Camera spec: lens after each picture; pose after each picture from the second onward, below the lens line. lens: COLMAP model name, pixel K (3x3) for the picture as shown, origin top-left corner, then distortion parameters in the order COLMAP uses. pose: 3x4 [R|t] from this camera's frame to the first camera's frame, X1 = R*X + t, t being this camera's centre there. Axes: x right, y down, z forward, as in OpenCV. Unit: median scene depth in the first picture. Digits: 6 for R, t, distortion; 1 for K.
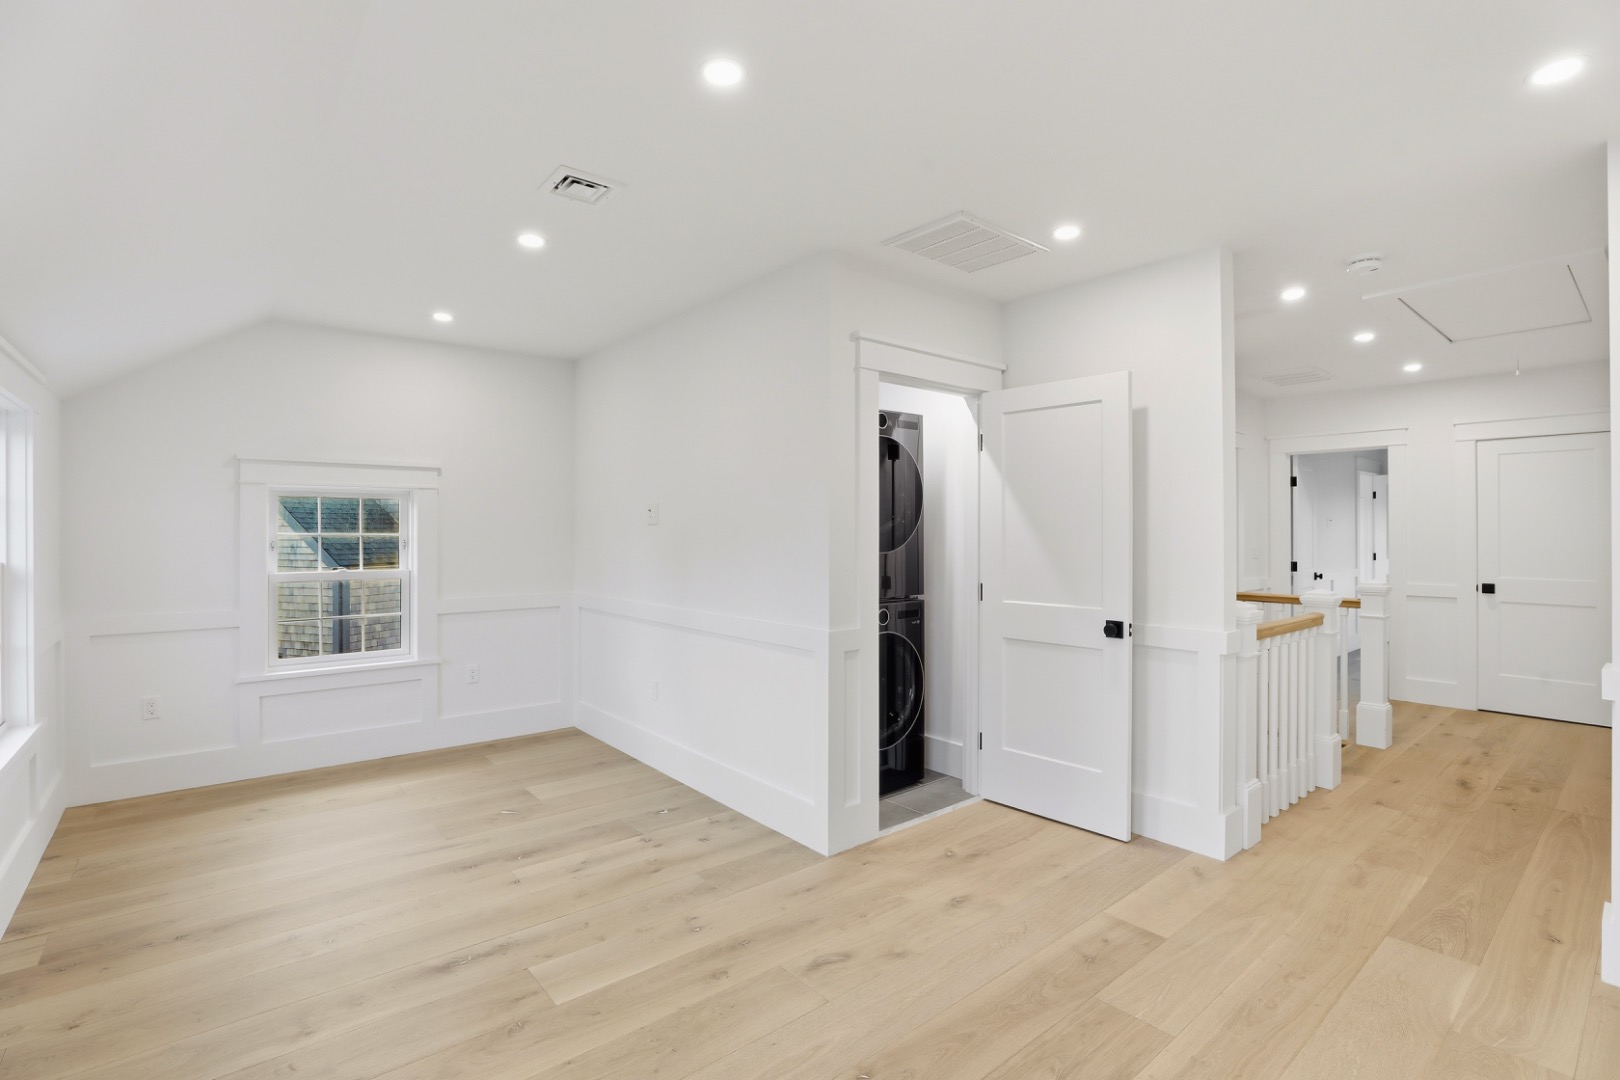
lens RADIAL K [[784.4, 0, 827.3], [0, 784.4, 527.5], [0, 0, 1]] dist [-0.040085, 0.025762]
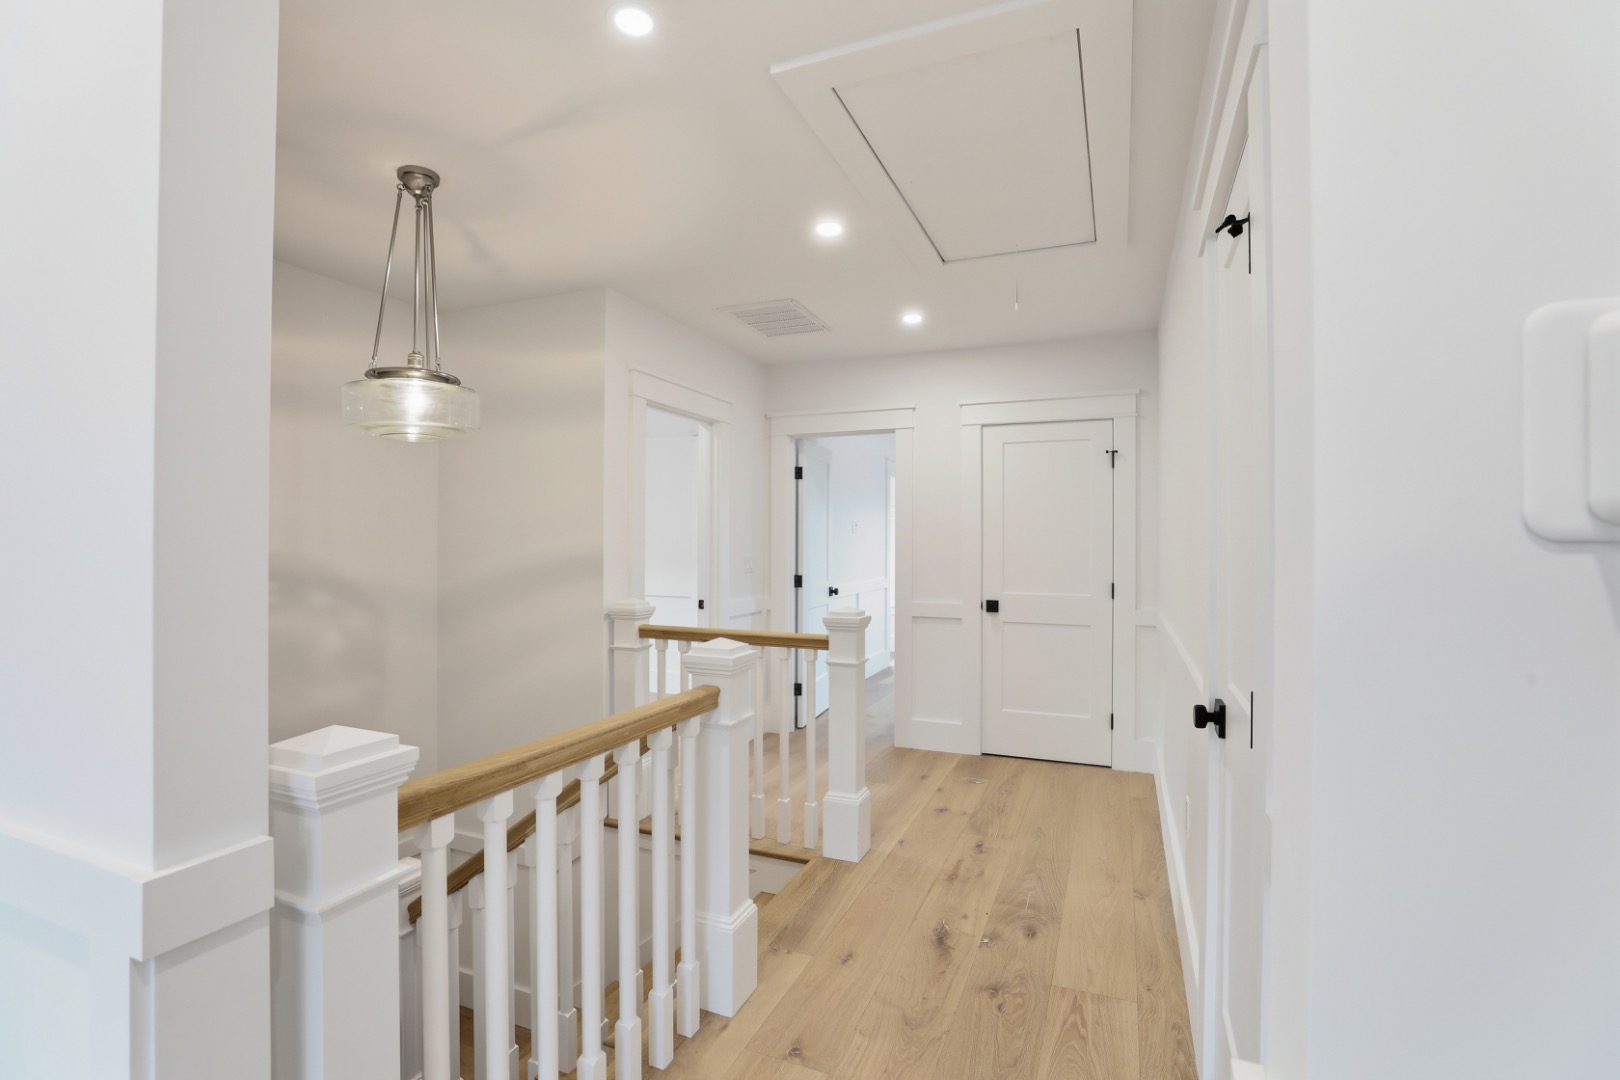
lens RADIAL K [[785.7, 0, 810.0], [0, 785.7, 540.0], [0, 0, 1]] dist [-0.020259, 0.000206]
pose [[0.897637, 0.002742, 0.440726, 0.345385], [-0.005170, 0.999977, 0.004307, 0.006860], [-0.440704, -0.006145, 0.897631, 0.370981]]
